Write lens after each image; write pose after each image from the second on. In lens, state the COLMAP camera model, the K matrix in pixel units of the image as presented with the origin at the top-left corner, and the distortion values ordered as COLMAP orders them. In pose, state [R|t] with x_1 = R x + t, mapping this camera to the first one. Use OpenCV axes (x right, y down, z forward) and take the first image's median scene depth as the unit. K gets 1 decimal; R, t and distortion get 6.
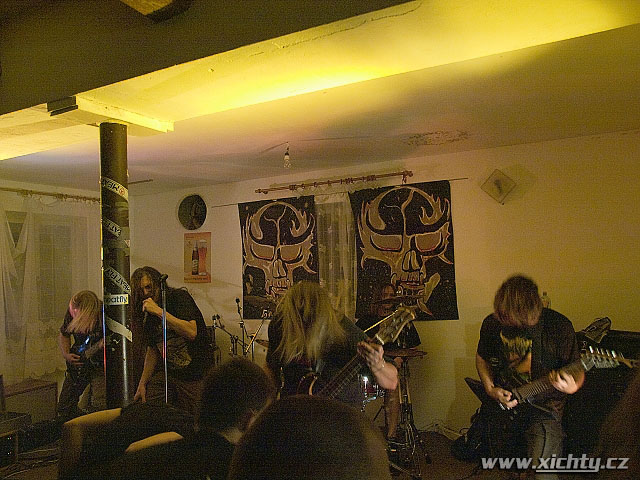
lens RADIAL K [[527.6, 0, 319.4], [0, 527.6, 243.6], [0, 0, 1]] dist [-0.097056, 0.112028]
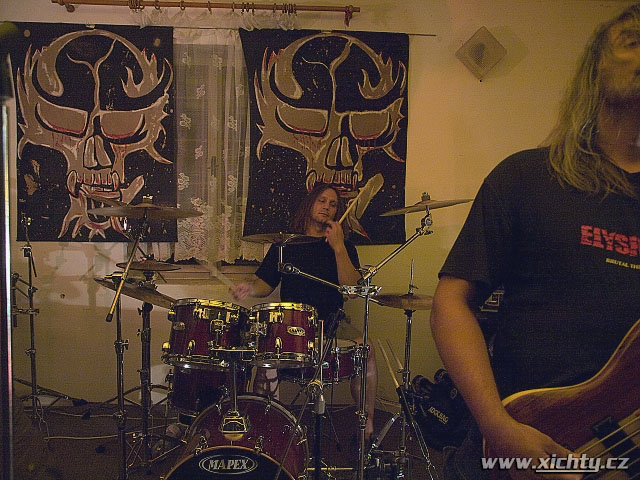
lens RADIAL K [[527.6, 0, 322.1], [0, 527.6, 241.3], [0, 0, 1]] dist [-0.097056, 0.112028]
pose [[0.861772, 0.005722, 0.507264, -0.155386], [-0.075875, 0.990142, 0.117733, 0.060339], [-0.501589, -0.139948, 0.853711, 0.408120]]
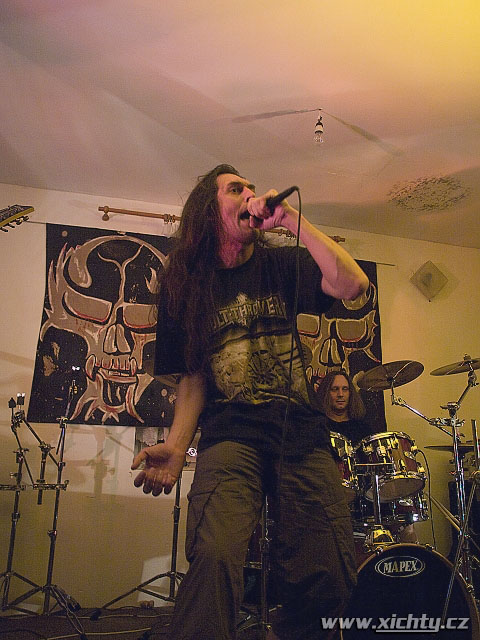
lens RADIAL K [[527.6, 0, 239.0], [0, 527.6, 323.1], [0, 0, 1]] dist [-0.097056, 0.112028]
pose [[0.739722, 0.229896, 0.632423, -0.366523], [-0.075354, 0.962218, -0.261644, 0.180906], [-0.668680, 0.145888, 0.729098, 0.491036]]
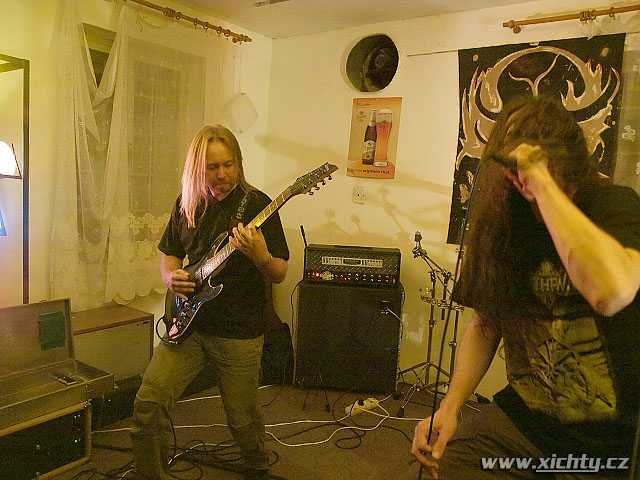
lens RADIAL K [[527.6, 0, 319.2], [0, 527.6, 241.0], [0, 0, 1]] dist [-0.097056, 0.112028]
pose [[0.985349, 0.109377, -0.130858, -0.227455], [-0.088111, 0.983416, 0.158520, 0.061408], [0.146027, -0.144668, 0.978646, 0.407921]]
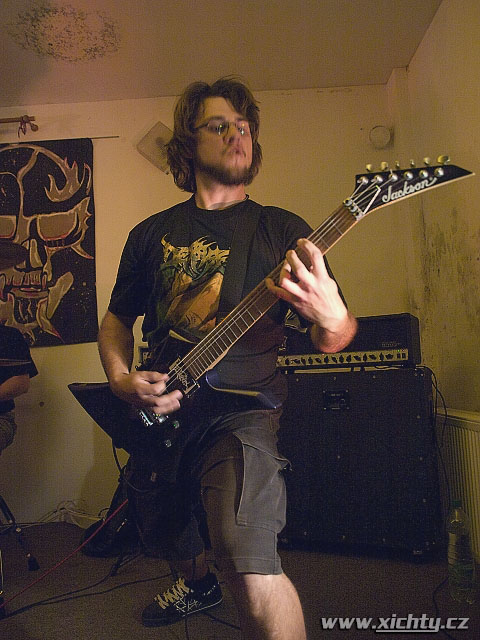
lens RADIAL K [[527.6, 0, 240.2], [0, 527.6, 320.9], [0, 0, 1]] dist [-0.097056, 0.112028]
pose [[0.897128, 0.035763, 0.440320, 0.116832], [-0.001735, 0.996995, -0.077441, 0.148895], [-0.441767, 0.068711, 0.894495, 0.290002]]
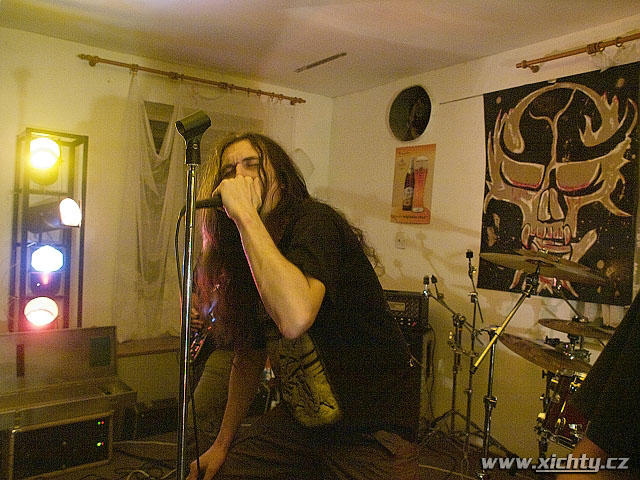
lens RADIAL K [[527.6, 0, 320.7], [0, 527.6, 242.0], [0, 0, 1]] dist [-0.097056, 0.112028]
pose [[0.899963, 0.086876, -0.427223, -0.059631], [-0.056184, 0.994884, 0.083956, 0.055583], [0.432332, -0.051554, 0.900240, 0.418095]]
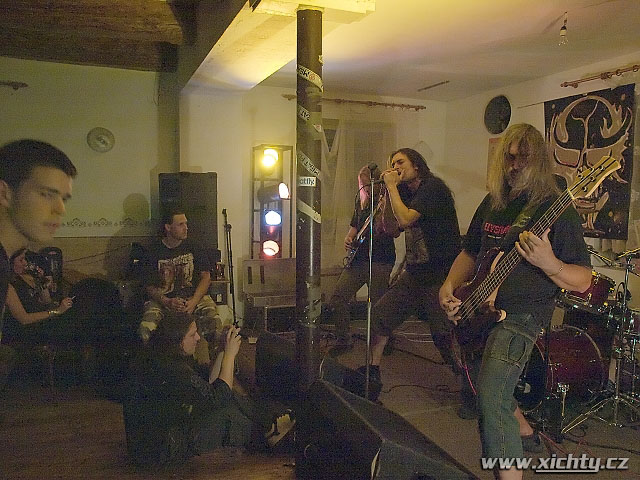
lens RADIAL K [[527.6, 0, 321.3], [0, 527.6, 242.3], [0, 0, 1]] dist [-0.097056, 0.112028]
pose [[0.760243, 0.104956, -0.641104, 0.153576], [-0.009043, 0.988477, 0.151101, 0.030657], [0.649576, -0.109076, 0.752432, 0.091492]]
